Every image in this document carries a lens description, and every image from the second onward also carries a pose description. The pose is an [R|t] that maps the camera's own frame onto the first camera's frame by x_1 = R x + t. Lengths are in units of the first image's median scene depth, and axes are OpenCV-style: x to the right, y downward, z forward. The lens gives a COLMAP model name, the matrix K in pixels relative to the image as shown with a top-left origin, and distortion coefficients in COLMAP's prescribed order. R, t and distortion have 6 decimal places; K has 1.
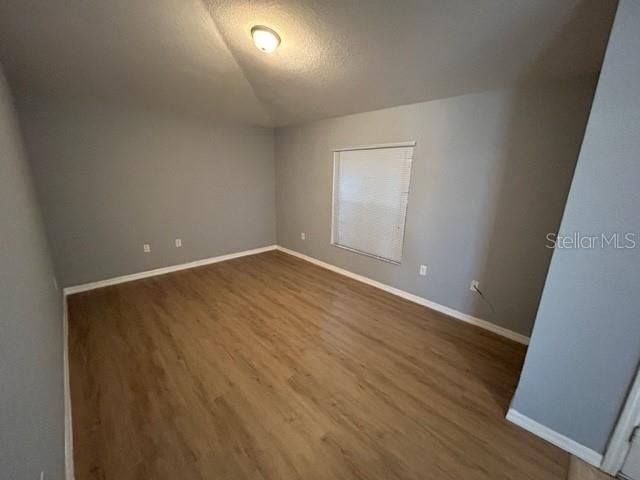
lens RADIAL K [[257.7, 0, 321.0], [0, 257.7, 239.5], [0, 0, 1]] dist [-0.001315, 0.000433]
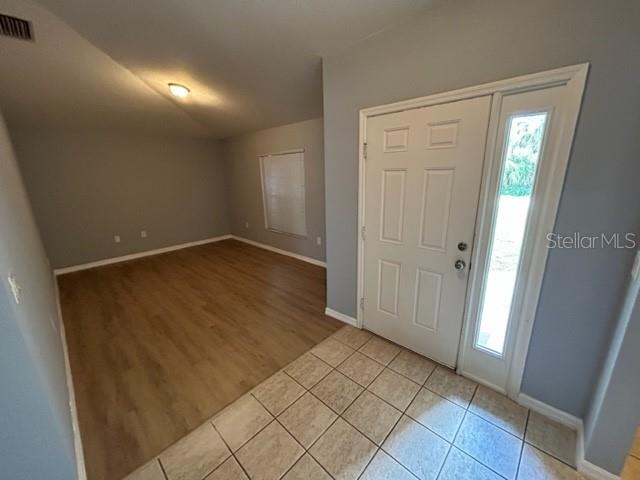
lens RADIAL K [[257.7, 0, 321.0], [0, 257.7, 239.5], [0, 0, 1]] dist [-0.001315, 0.000433]
pose [[0.997916, -0.057781, 0.028717, 0.359138], [0.057626, 0.998319, 0.006218, 0.101922], [-0.029028, -0.004550, 0.999568, -0.379682]]
